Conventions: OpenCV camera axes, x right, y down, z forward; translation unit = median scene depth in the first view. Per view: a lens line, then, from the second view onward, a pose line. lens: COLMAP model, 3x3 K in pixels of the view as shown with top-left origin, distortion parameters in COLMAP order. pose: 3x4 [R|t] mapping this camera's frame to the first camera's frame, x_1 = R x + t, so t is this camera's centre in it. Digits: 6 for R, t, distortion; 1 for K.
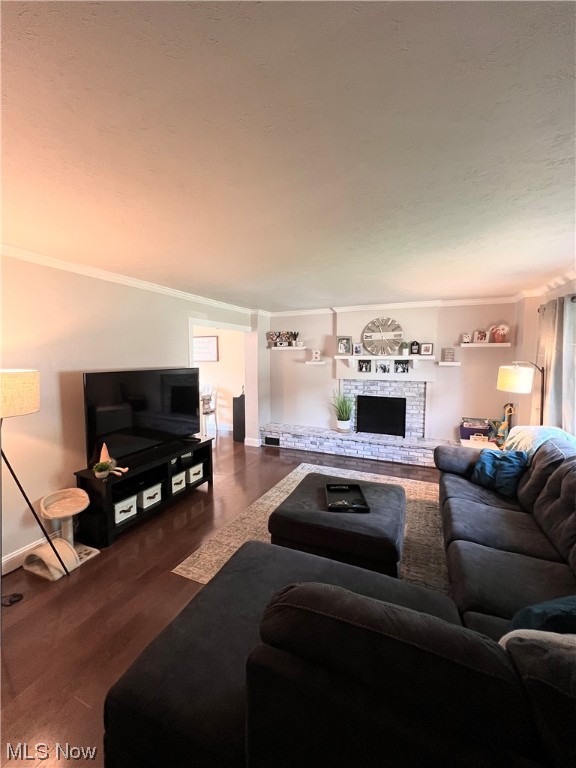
lens RADIAL K [[309.0, 0, 290.5], [0, 309.0, 383.1], [0, 0, 1]] dist [-0.002349, 0.000229]
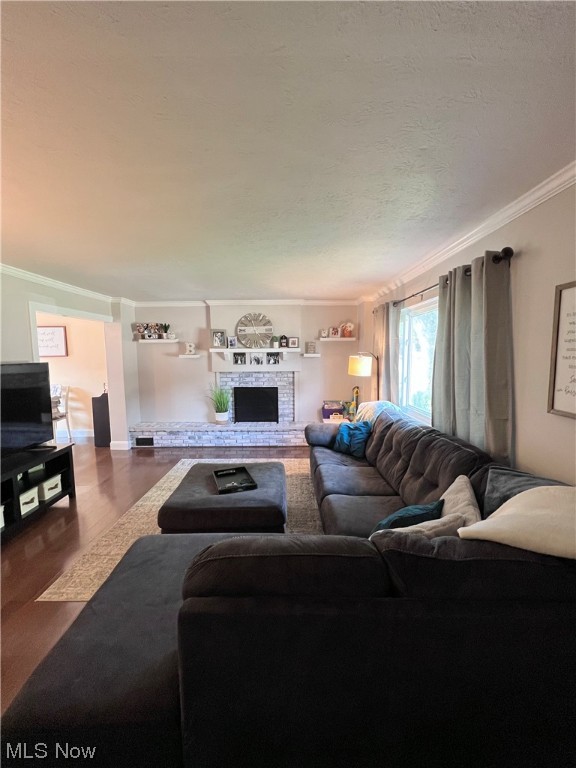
lens RADIAL K [[309.0, 0, 290.5], [0, 309.0, 383.1], [0, 0, 1]] dist [-0.002349, 0.000229]
pose [[0.913447, -0.046220, 0.404325, -0.029738], [0.040781, 0.998925, 0.022059, 0.011828], [-0.404910, -0.003661, 0.914349, -0.024999]]
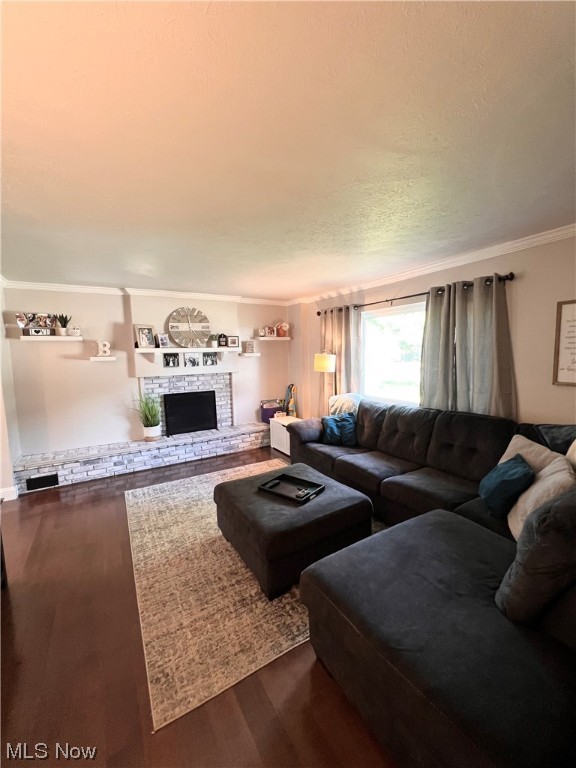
lens RADIAL K [[309.0, 0, 290.5], [0, 309.0, 383.1], [0, 0, 1]] dist [-0.002349, 0.000229]
pose [[0.576021, -0.094279, 0.811980, -0.299349], [0.090170, 0.994593, 0.051515, -0.004883], [-0.812446, 0.043543, 0.581408, 0.217516]]
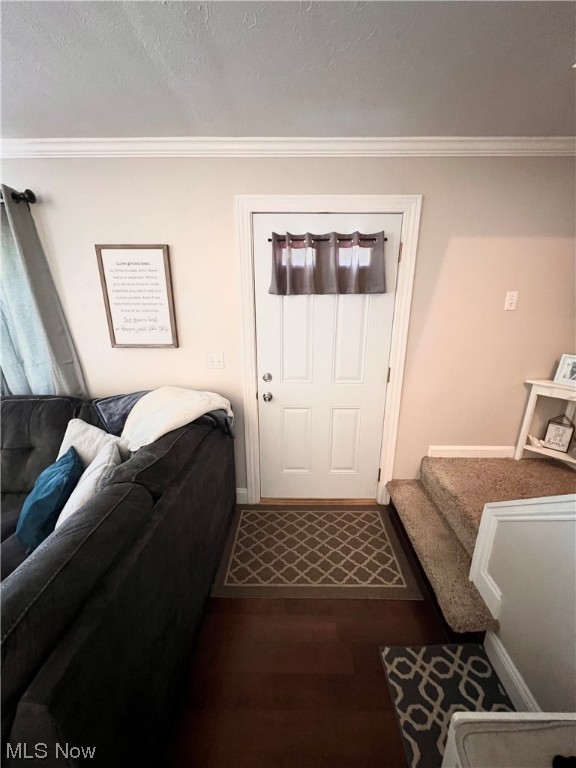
lens RADIAL K [[309.0, 0, 290.5], [0, 309.0, 383.1], [0, 0, 1]] dist [-0.002349, 0.000229]
pose [[-0.381966, -0.258584, 0.887263, -0.134332], [0.076847, 0.947847, 0.309323, -0.005001], [-0.920976, 0.186334, -0.342174, 0.091654]]
